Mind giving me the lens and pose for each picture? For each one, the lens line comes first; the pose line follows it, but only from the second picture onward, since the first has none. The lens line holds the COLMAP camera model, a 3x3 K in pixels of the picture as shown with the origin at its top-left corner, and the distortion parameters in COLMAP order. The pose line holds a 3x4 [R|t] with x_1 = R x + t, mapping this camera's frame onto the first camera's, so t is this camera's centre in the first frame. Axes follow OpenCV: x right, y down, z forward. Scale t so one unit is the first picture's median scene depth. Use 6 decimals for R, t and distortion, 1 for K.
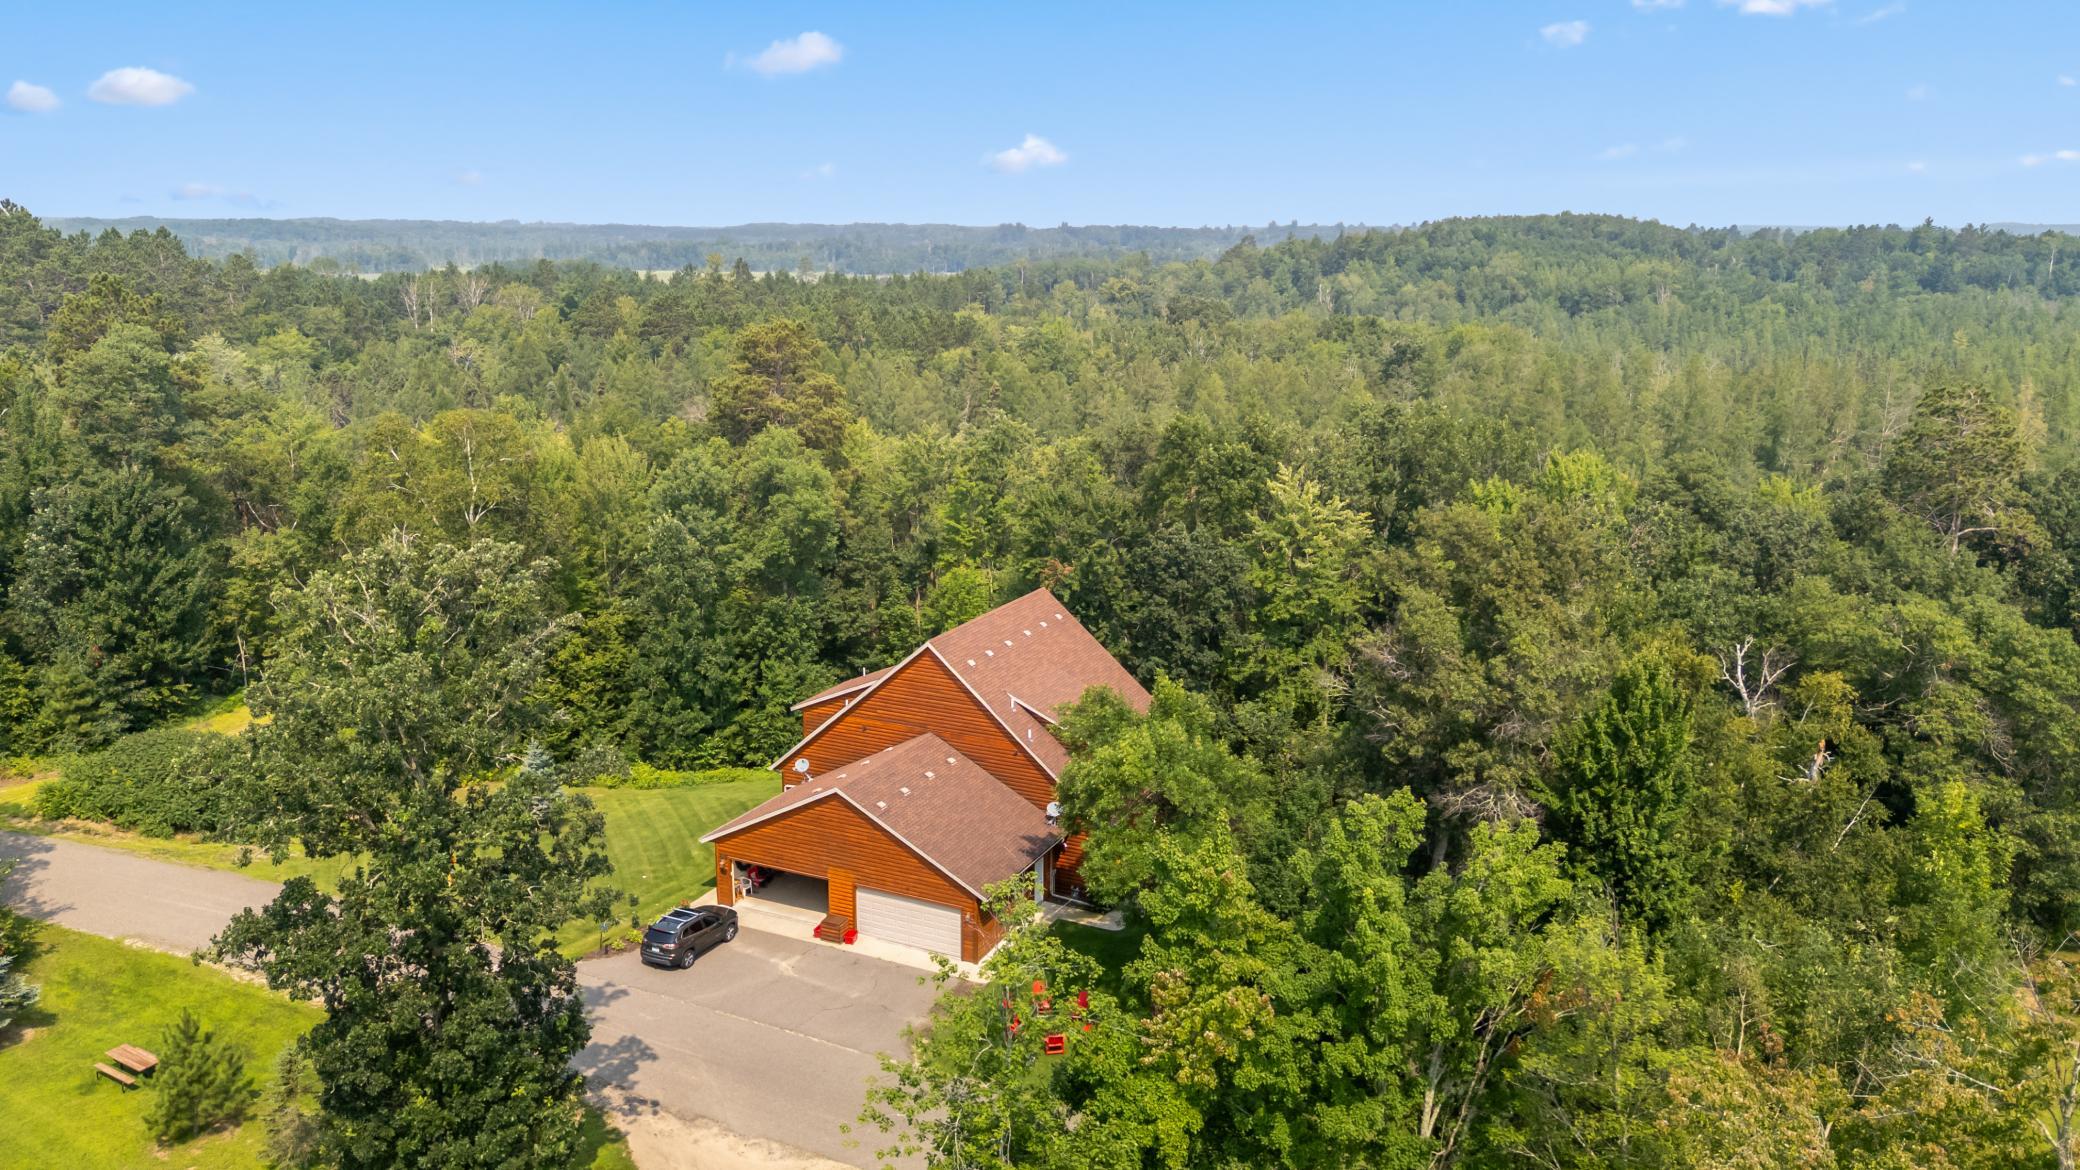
lens RADIAL K [[1524.7, 0, 1040.8], [0, 1524.7, 572.3], [0, 0, 1]] dist [0.082765, -0.086860]
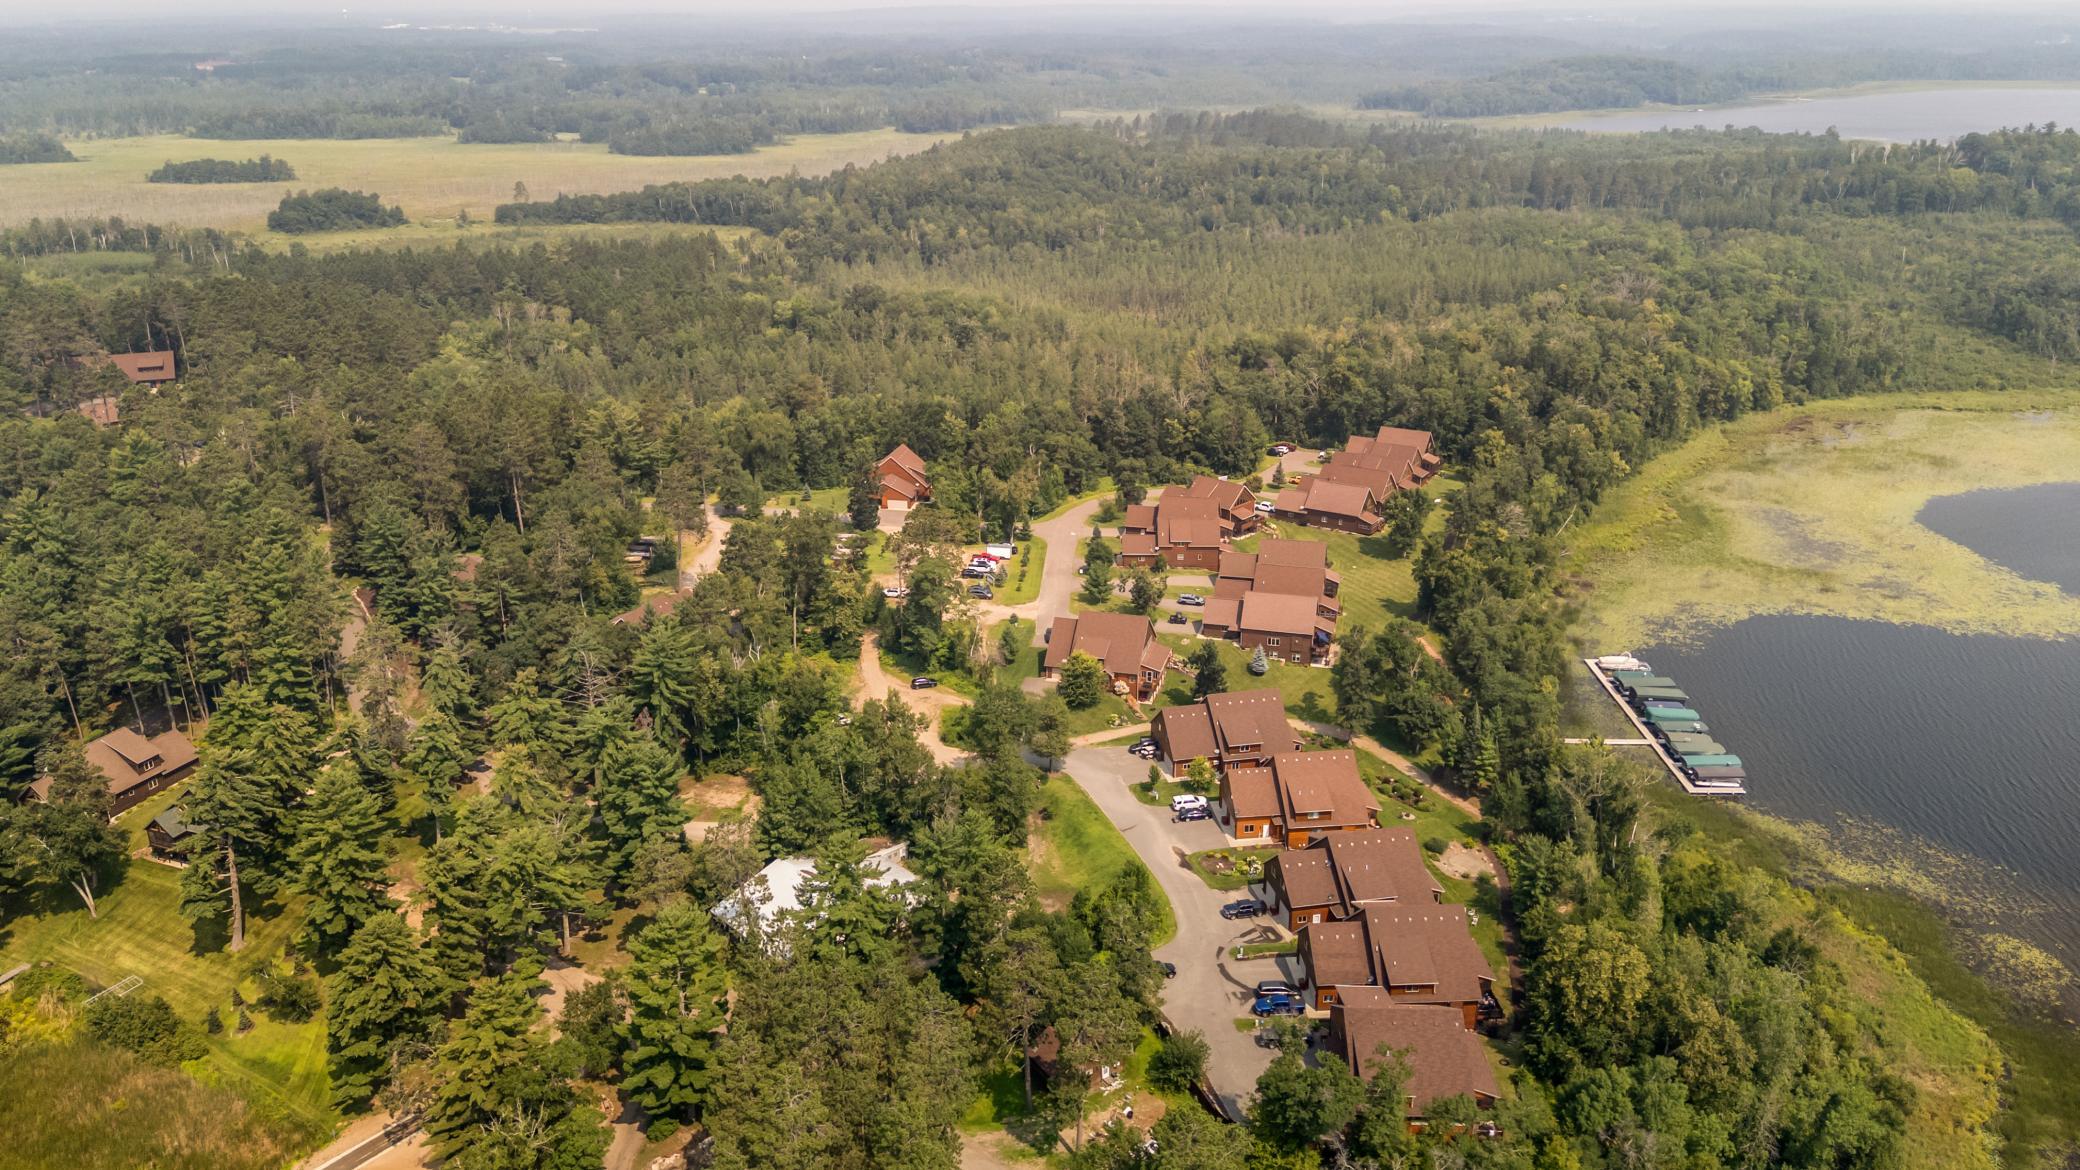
lens RADIAL K [[1524.7, 0, 1040.8], [0, 1524.7, 572.3], [0, 0, 1]] dist [0.082765, -0.086860]
pose [[0.959765, -0.093758, 0.264688, -1.047876], [0.059167, 0.988972, 0.135773, -0.254354], [-0.274499, -0.114649, 0.954728, -4.424640]]
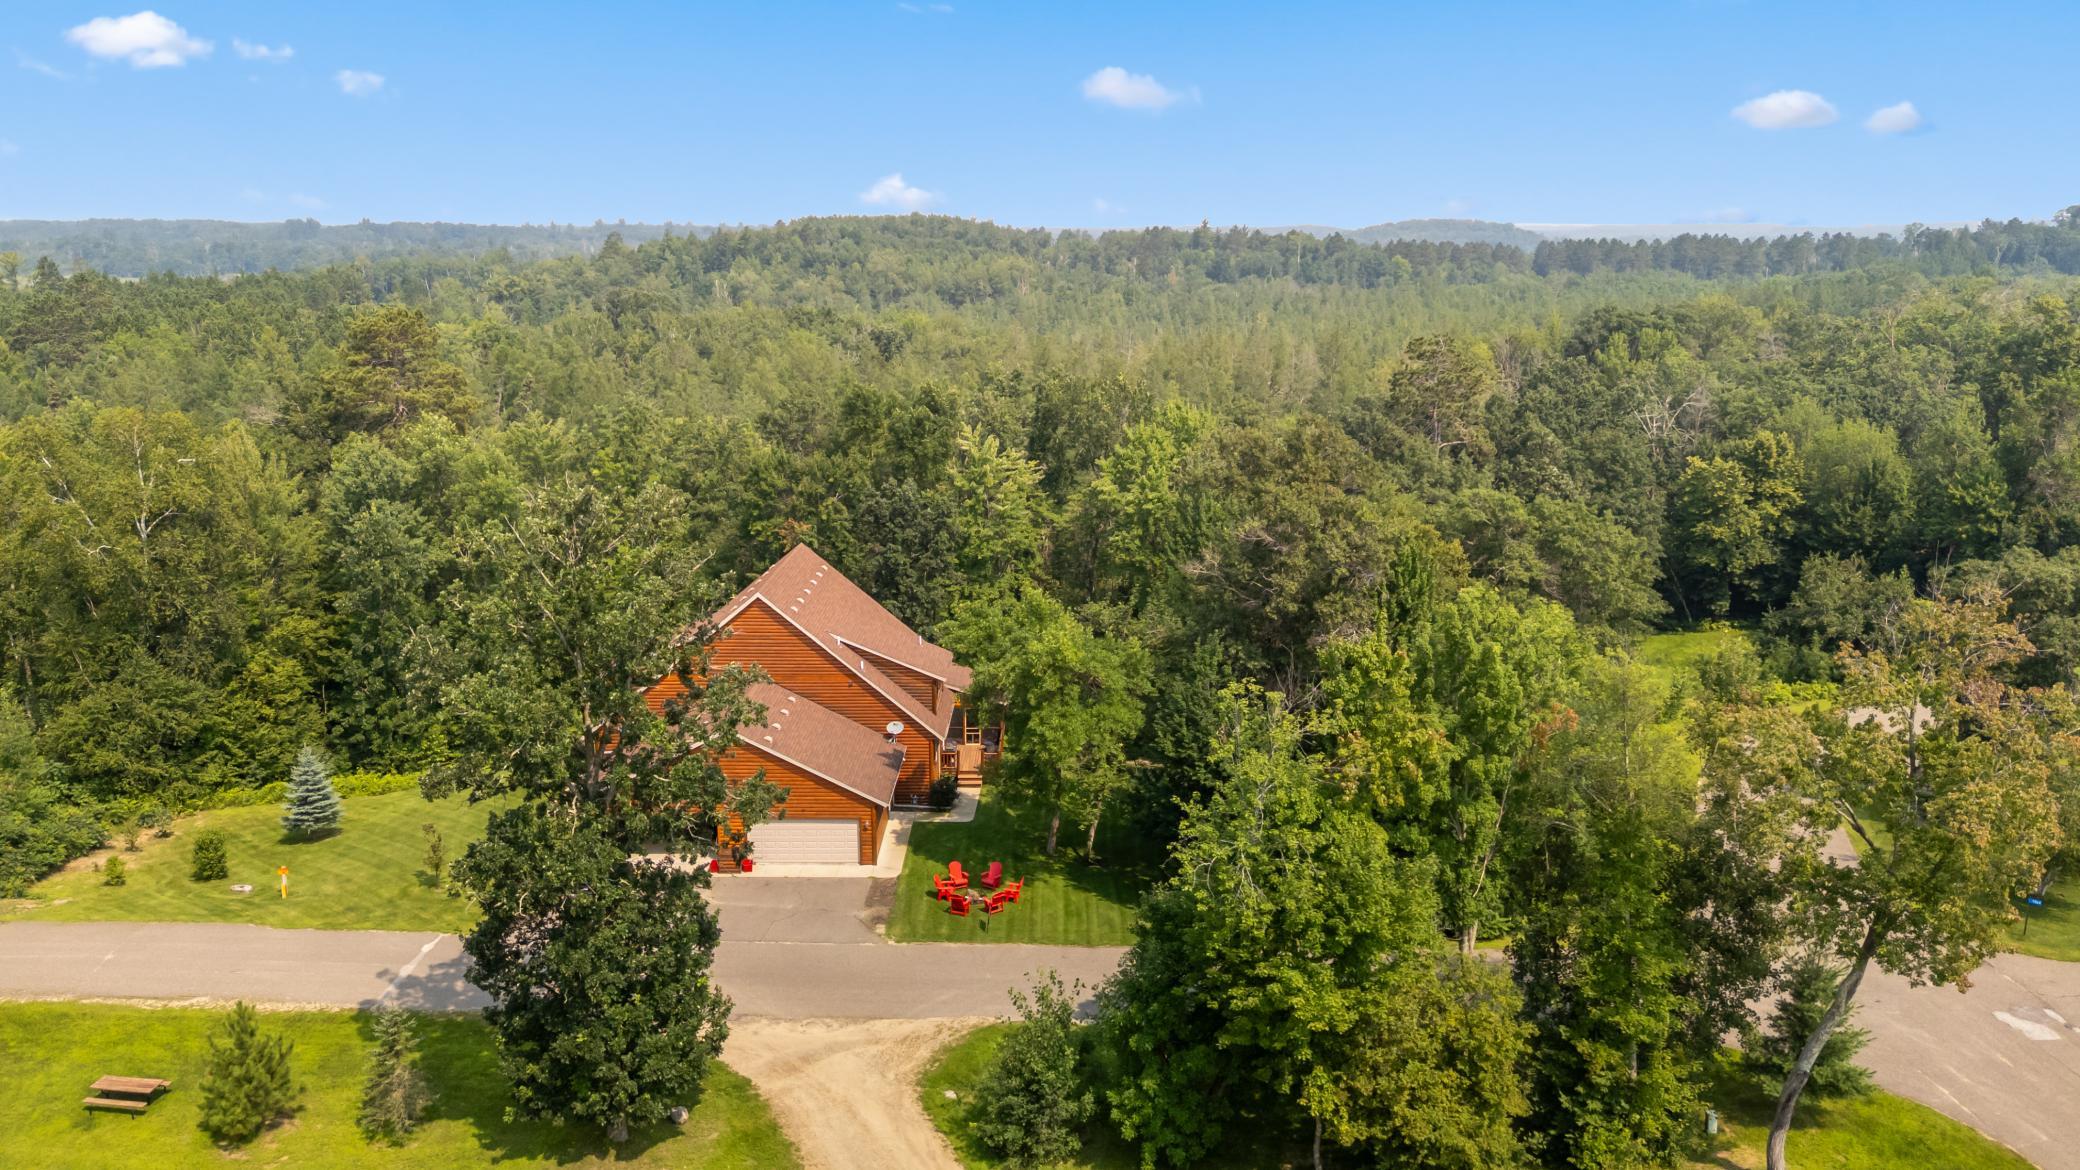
lens RADIAL K [[1511.5, 0, 1056.5], [0, 1511.5, 577.3], [0, 0, 1]] dist [0.074248, -0.081308]
pose [[0.907232, -0.096545, 0.409400, -0.321998], [0.094505, 0.995204, 0.025267, 0.028217], [-0.409876, 0.015767, 0.912005, -0.060881]]
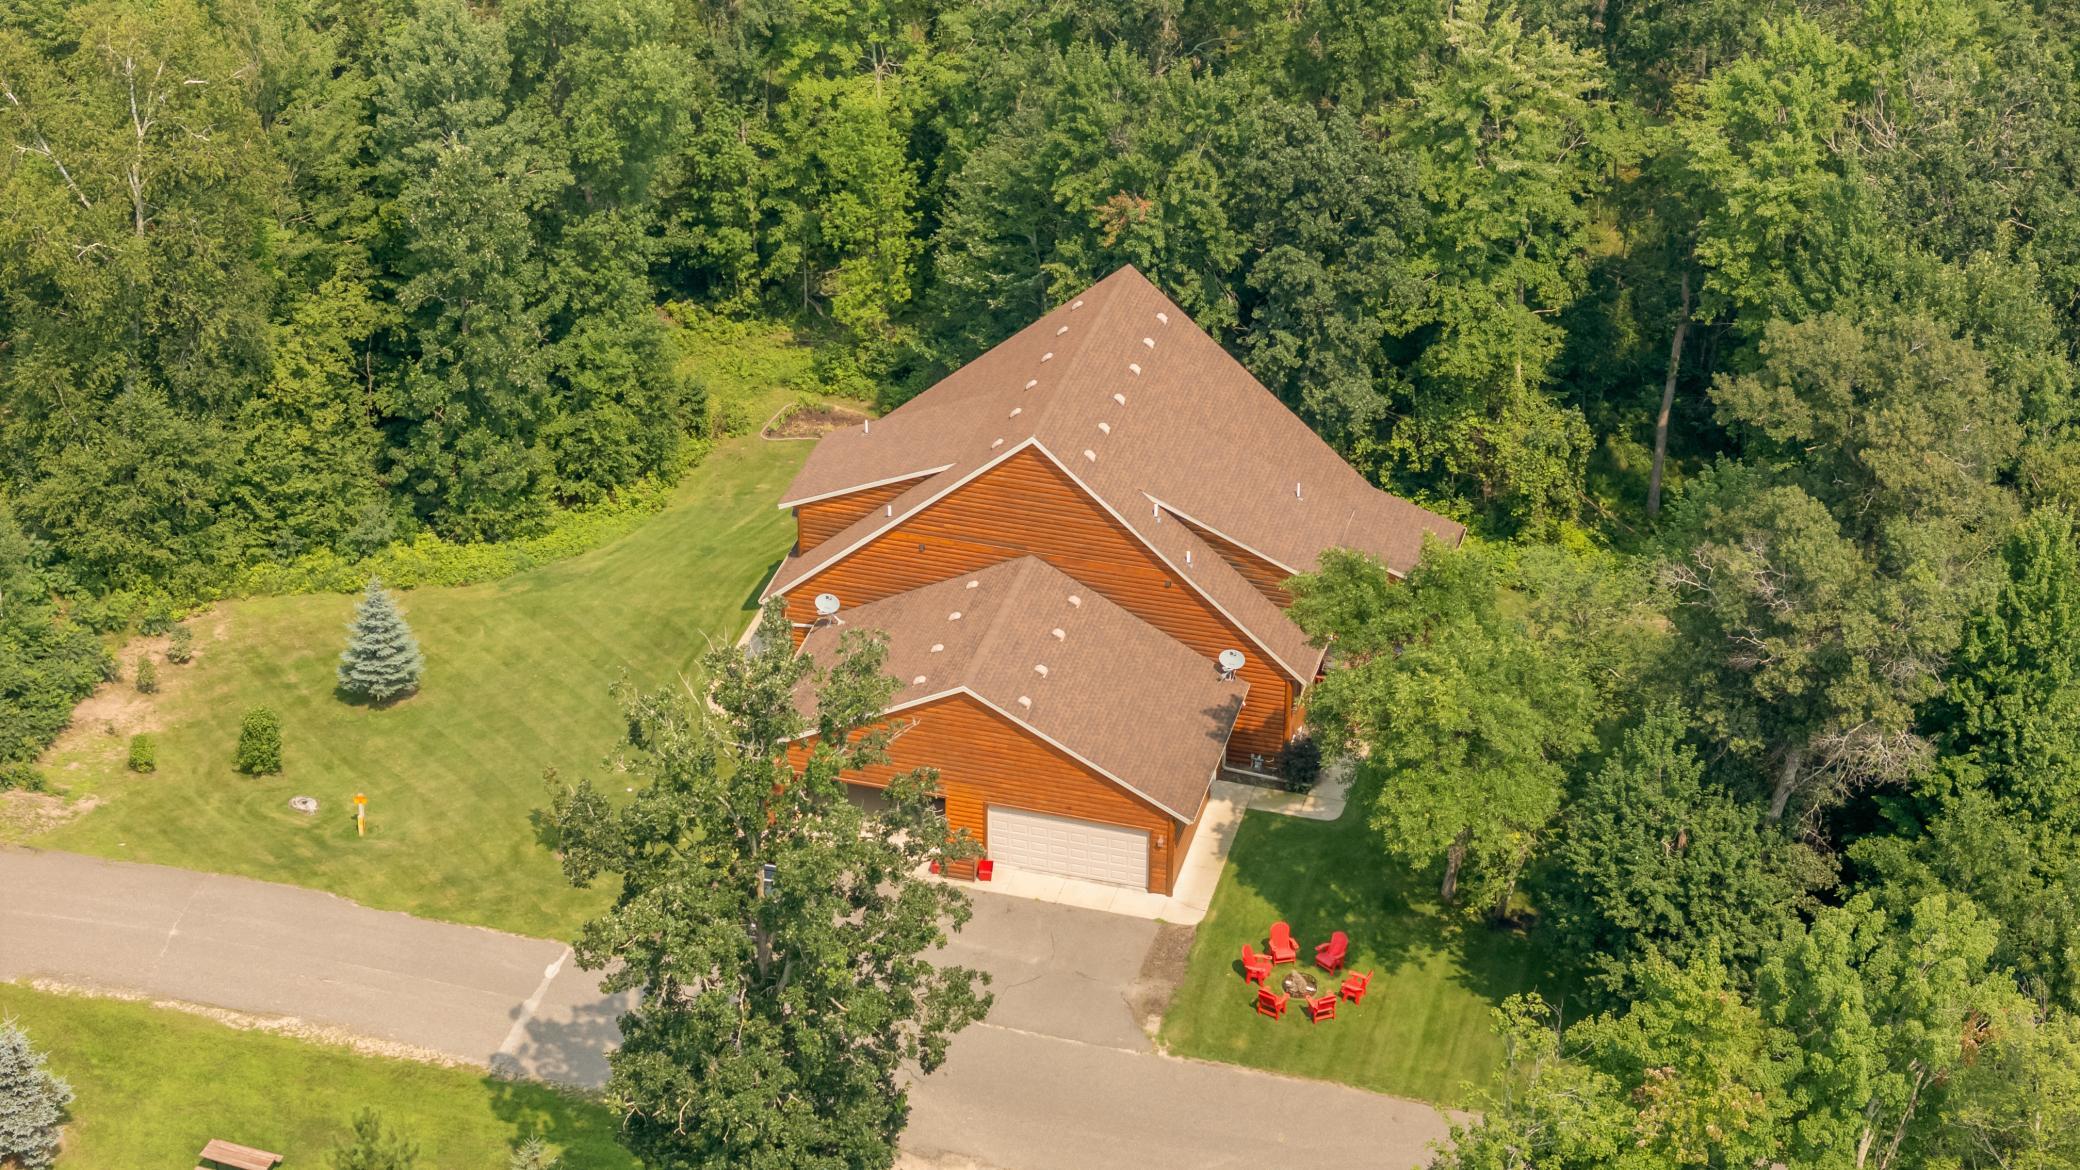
lens RADIAL K [[4085.5, 0, 1040.0], [0, 4085.5, 585.0], [0, 0, 1]] dist [-0.003630, -0.300695]
pose [[0.983893, -0.090226, 0.154317, -0.359753], [0.037127, 0.947591, 0.317321, -0.471629], [-0.174860, -0.306481, 0.935678, -0.725293]]
